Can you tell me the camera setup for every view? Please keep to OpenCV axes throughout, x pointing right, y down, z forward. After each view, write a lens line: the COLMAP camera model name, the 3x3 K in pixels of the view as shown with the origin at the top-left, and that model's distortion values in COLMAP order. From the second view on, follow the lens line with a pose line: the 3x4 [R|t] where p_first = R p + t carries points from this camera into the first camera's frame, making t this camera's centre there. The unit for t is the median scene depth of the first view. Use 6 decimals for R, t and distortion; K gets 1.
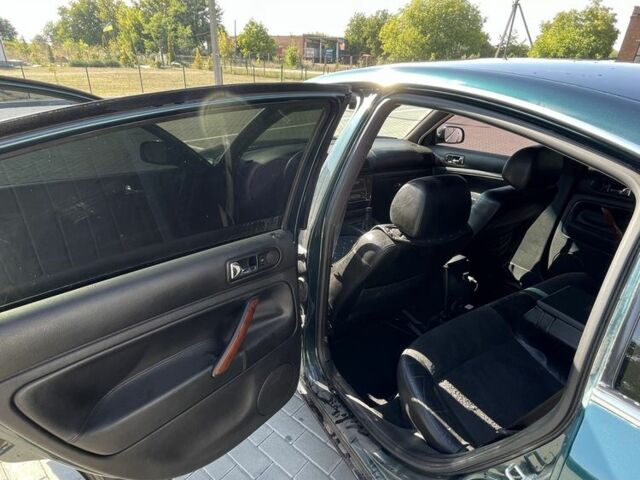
lens RADIAL K [[373.0, 0, 321.2], [0, 373.0, 235.7], [0, 0, 1]] dist [-0.009969, 0.005861]
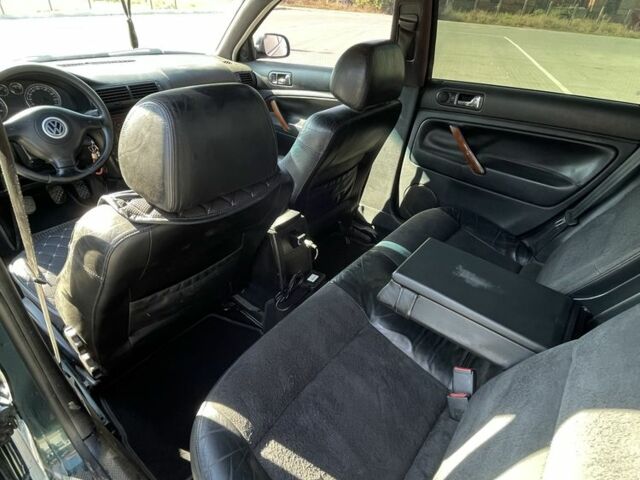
lens RADIAL K [[373.0, 0, 321.9], [0, 373.0, 238.6], [0, 0, 1]] dist [-0.009969, 0.005861]
pose [[0.928955, -0.182571, 0.322041, 0.177657], [0.128288, 0.974788, 0.182568, -0.018348], [-0.347254, -0.128283, 0.928955, 0.294841]]
